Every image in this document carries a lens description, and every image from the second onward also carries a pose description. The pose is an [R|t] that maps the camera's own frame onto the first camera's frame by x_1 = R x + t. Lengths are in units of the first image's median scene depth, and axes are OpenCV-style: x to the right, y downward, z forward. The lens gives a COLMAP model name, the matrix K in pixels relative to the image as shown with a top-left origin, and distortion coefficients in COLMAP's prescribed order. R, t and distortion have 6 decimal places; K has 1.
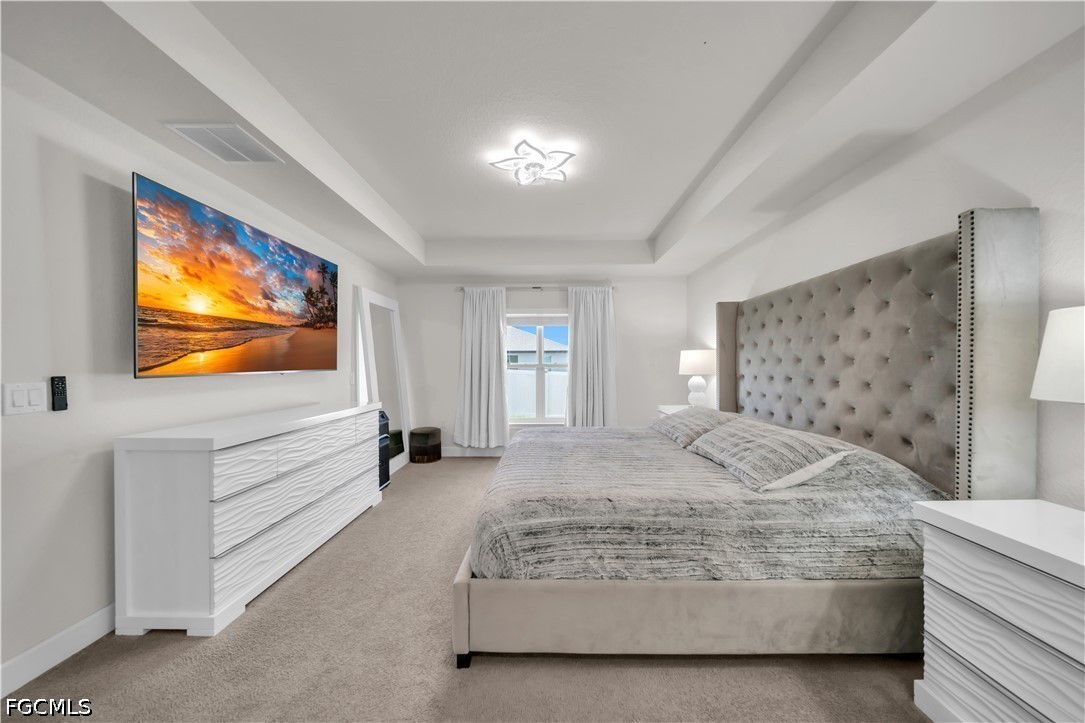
lens RADIAL K [[373.7, 0, 545.7], [0, 373.7, 368.8], [0, 0, 1]] dist [-0.001044, -0.001284]
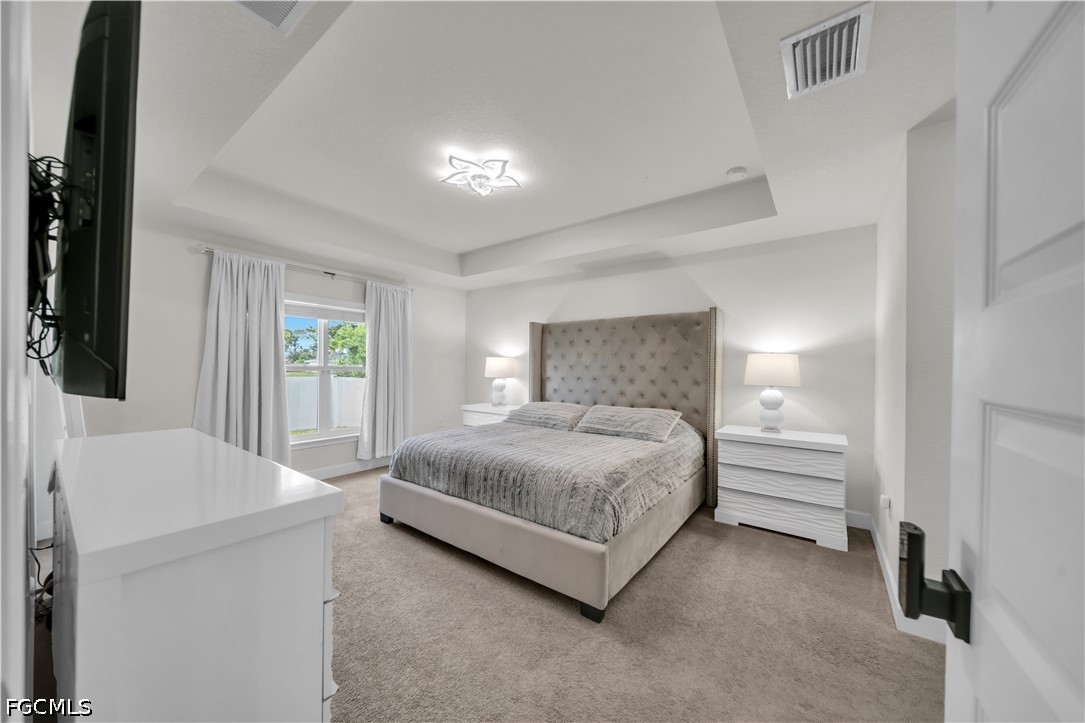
lens RADIAL K [[374.6, 0, 547.5], [0, 374.6, 367.8], [0, 0, 1]] dist [-0.000678, -0.001258]
pose [[0.589214, 0.009630, 0.807919, -0.598523], [-0.002933, 0.999948, -0.009780, -0.004201], [-0.807971, 0.003393, 0.589212, 0.190597]]
